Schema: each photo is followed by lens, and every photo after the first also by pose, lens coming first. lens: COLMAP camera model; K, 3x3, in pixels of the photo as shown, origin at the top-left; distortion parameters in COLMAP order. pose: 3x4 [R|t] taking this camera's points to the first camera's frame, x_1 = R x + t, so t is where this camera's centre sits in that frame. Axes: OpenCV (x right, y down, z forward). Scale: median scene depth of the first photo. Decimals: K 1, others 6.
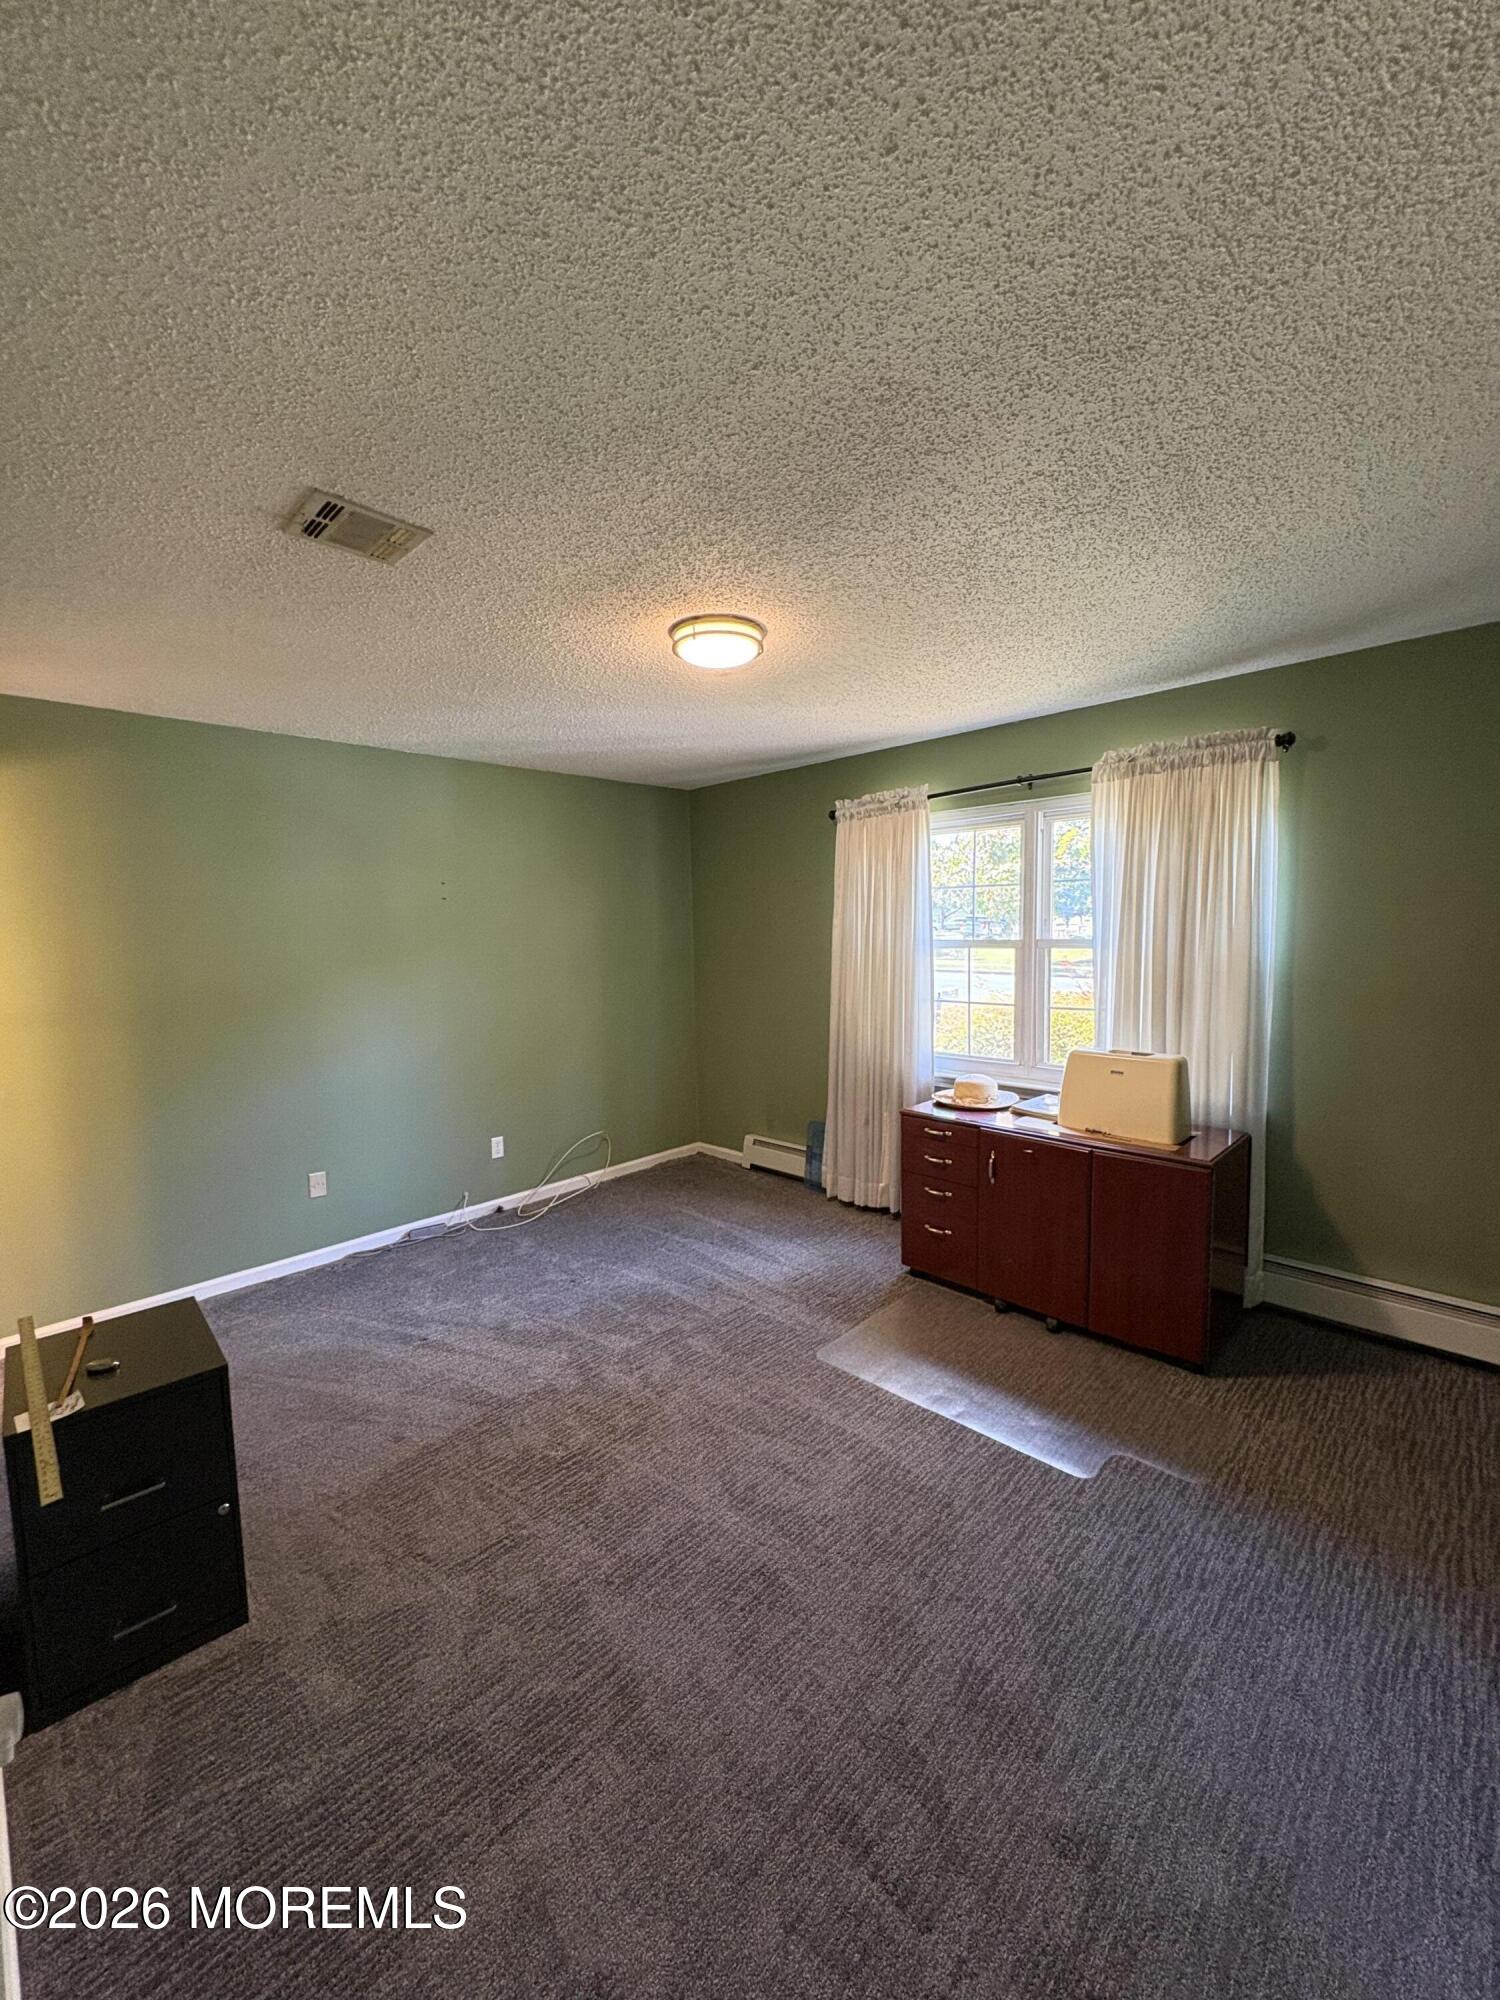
lens RADIAL K [[795.1, 0, 750.7], [0, 795.1, 1000.6], [0, 0, 1]] dist [-0.004126, -0.000210]
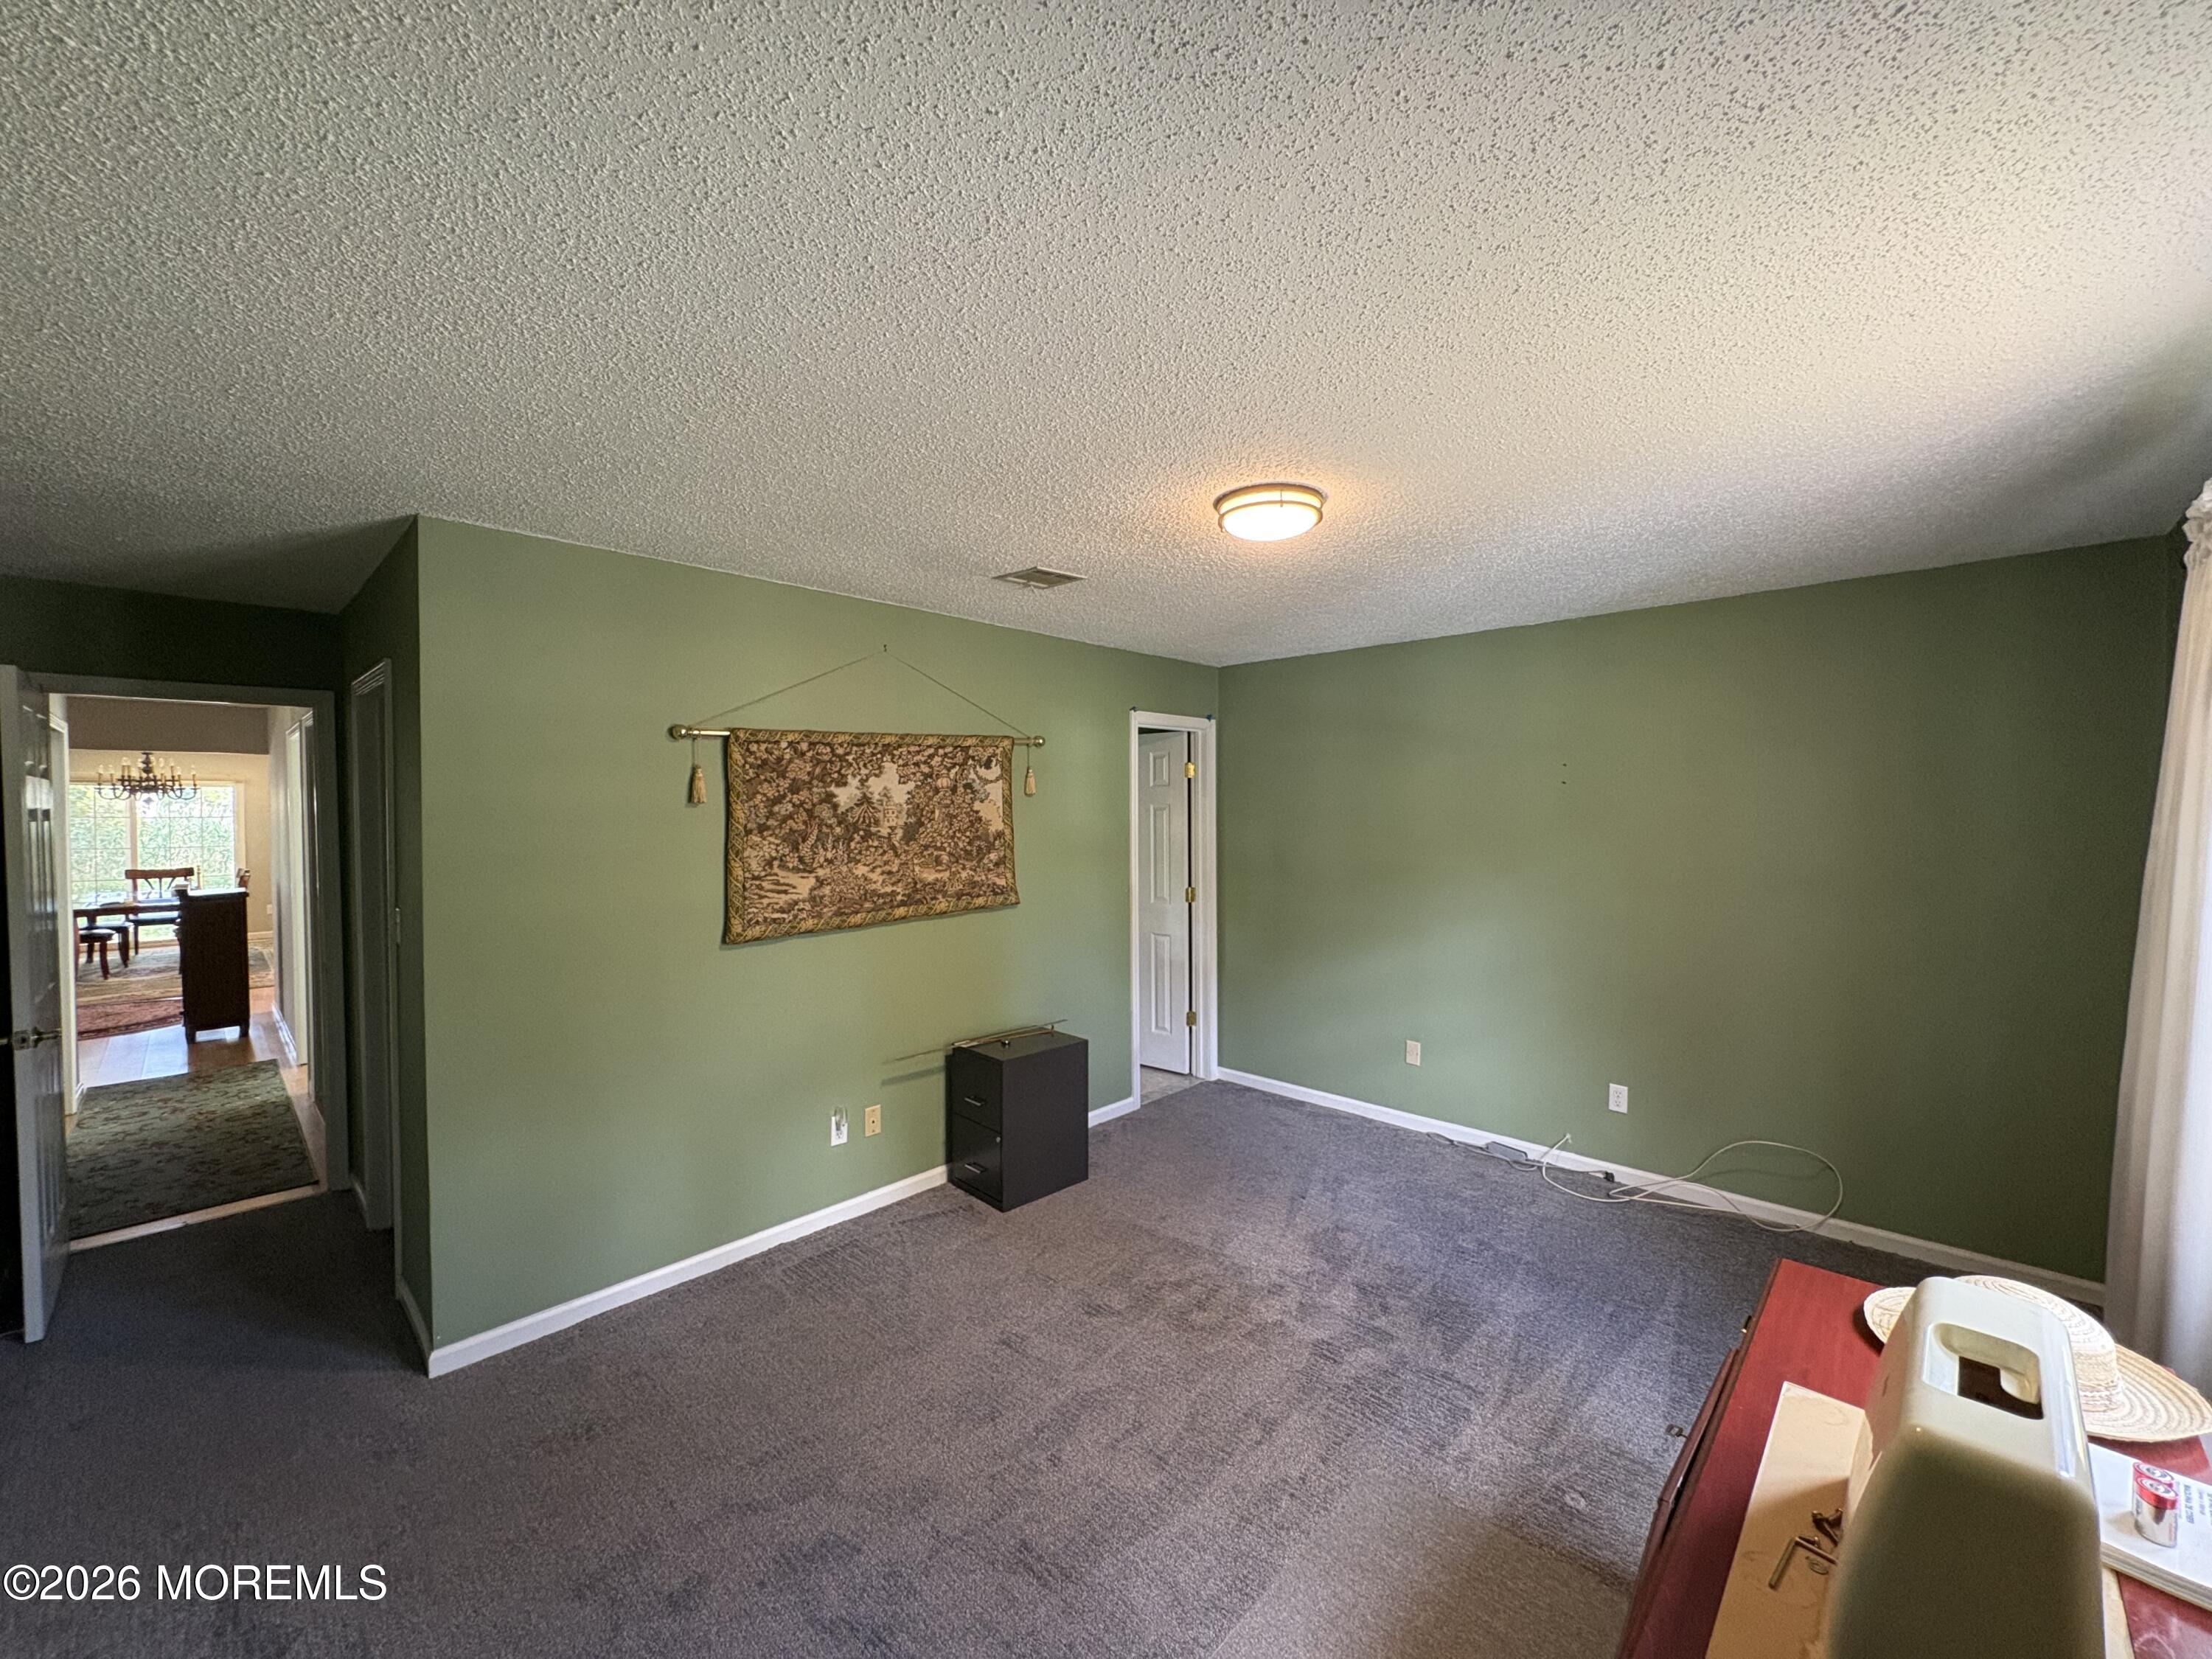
lens RADIAL K [[879.4, 0, 1107.4], [0, 879.4, 827.3], [0, 0, 1]] dist [-0.004126, -0.000210]
pose [[0.011505, 0.045891, -0.998880, 0.655081], [-0.093183, 0.994649, 0.044623, -0.089834], [0.995583, 0.092565, 0.015720, 0.576593]]
